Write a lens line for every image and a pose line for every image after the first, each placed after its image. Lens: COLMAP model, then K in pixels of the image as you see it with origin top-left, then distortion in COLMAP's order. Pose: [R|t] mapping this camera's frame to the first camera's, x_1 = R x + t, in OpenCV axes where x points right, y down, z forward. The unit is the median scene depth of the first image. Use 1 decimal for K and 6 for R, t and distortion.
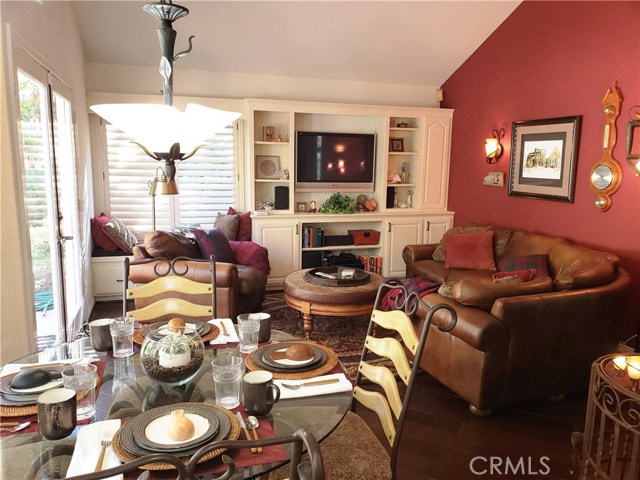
lens RADIAL K [[490.0, 0, 317.8], [0, 490.0, 245.7], [0, 0, 1]] dist [0.032999, -0.033666]
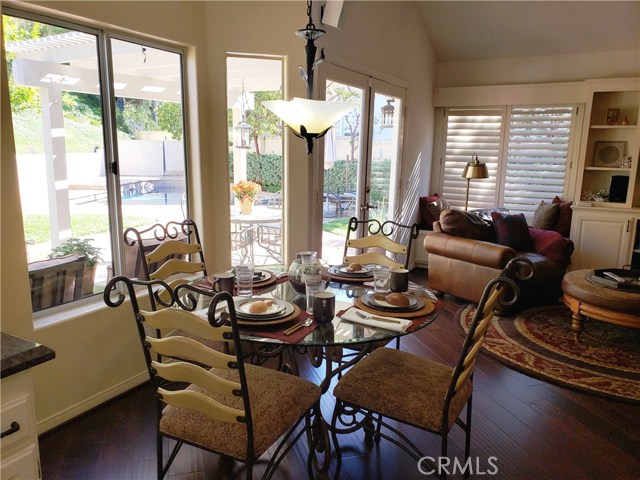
lens RADIAL K [[490.0, 0, 315.7], [0, 490.0, 236.4], [0, 0, 1]] dist [0.032999, -0.033666]
pose [[0.688385, 0.126461, -0.714237, 0.204878], [-0.127831, 0.990424, 0.052158, 0.009340], [0.713993, 0.055397, 0.697958, 0.006620]]
